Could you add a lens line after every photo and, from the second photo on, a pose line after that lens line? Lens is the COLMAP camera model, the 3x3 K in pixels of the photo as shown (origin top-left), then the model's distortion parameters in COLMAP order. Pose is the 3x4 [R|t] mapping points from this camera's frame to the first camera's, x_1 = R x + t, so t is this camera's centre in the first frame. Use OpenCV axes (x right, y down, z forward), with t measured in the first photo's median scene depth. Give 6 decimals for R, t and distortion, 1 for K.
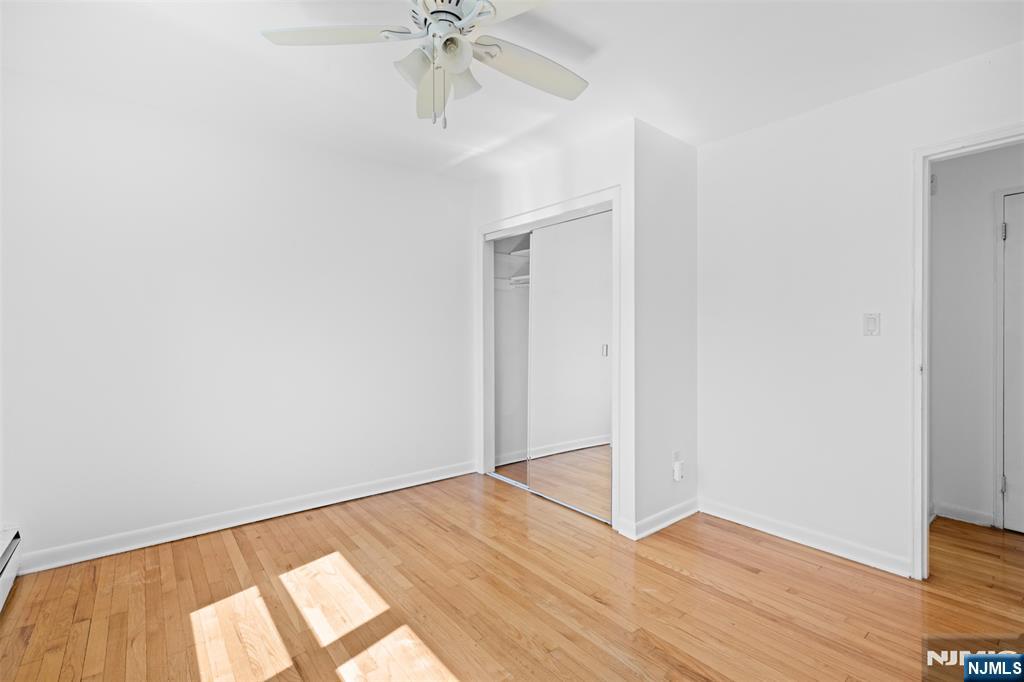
lens RADIAL K [[460.5, 0, 517.3], [0, 460.5, 337.8], [0, 0, 1]] dist [0.007015, -0.001879]
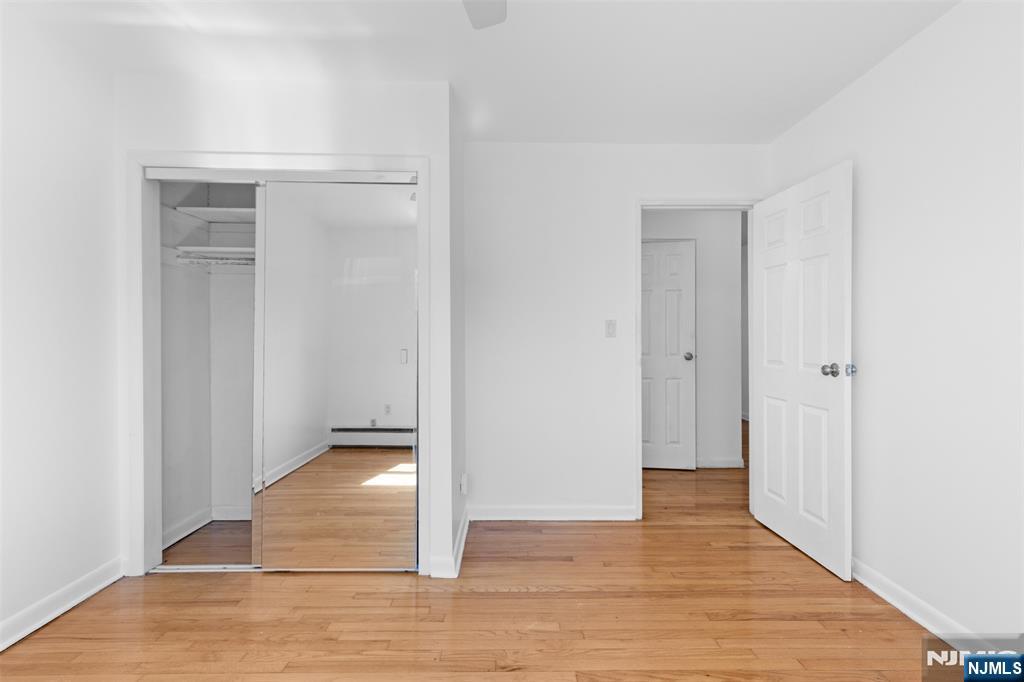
lens RADIAL K [[460.5, 0, 518.5], [0, 460.5, 335.7], [0, 0, 1]] dist [0.007015, -0.001879]
pose [[0.625017, -0.000851, 0.780611, -0.324914], [0.004077, 0.999989, -0.002174, -0.006971], [-0.780601, 0.004541, 0.625013, 0.355823]]
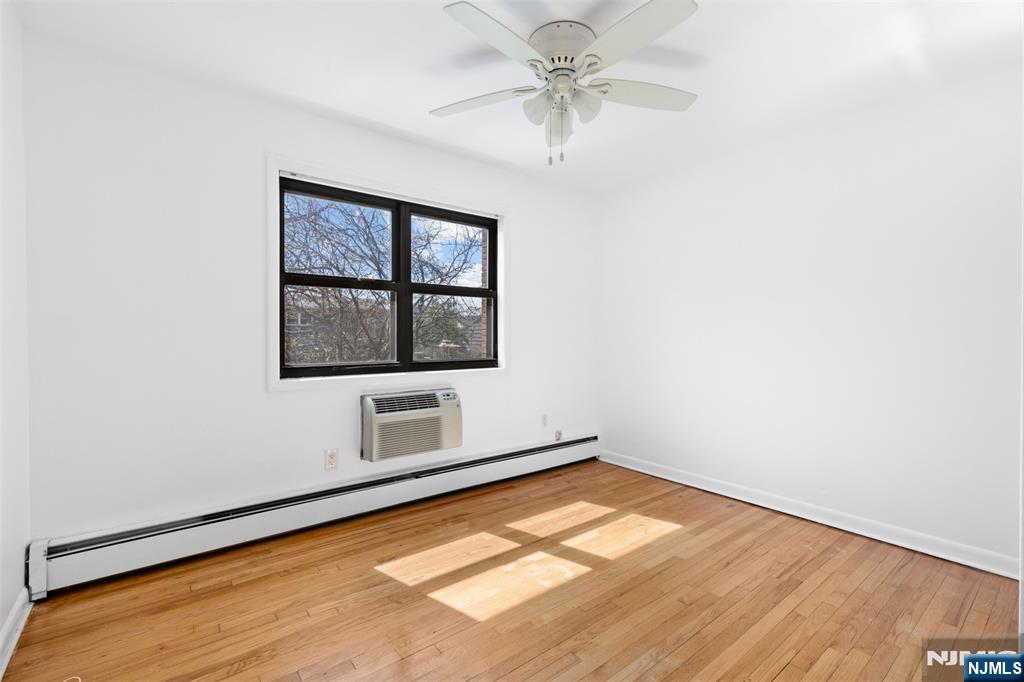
lens RADIAL K [[460.5, 0, 513.5], [0, 460.5, 336.0], [0, 0, 1]] dist [0.007015, -0.001879]
pose [[-0.021842, 0.004908, -0.999749, 0.647216], [-0.010041, 0.999936, 0.005128, 0.000475], [0.999711, 0.010151, -0.021791, 0.545550]]
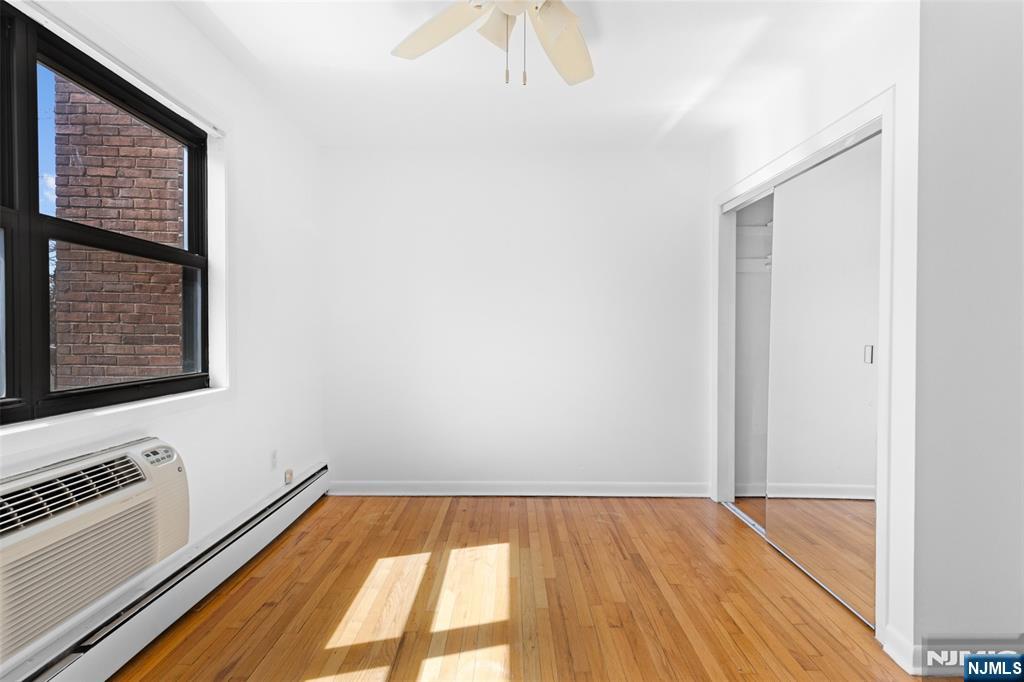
lens RADIAL K [[460.5, 0, 513.1], [0, 460.5, 334.1], [0, 0, 1]] dist [0.007015, -0.001879]
pose [[0.772814, 0.007192, -0.634592, 0.224426], [-0.007073, 0.999971, 0.002720, 0.001269], [0.634593, 0.002387, 0.772843, 0.200298]]
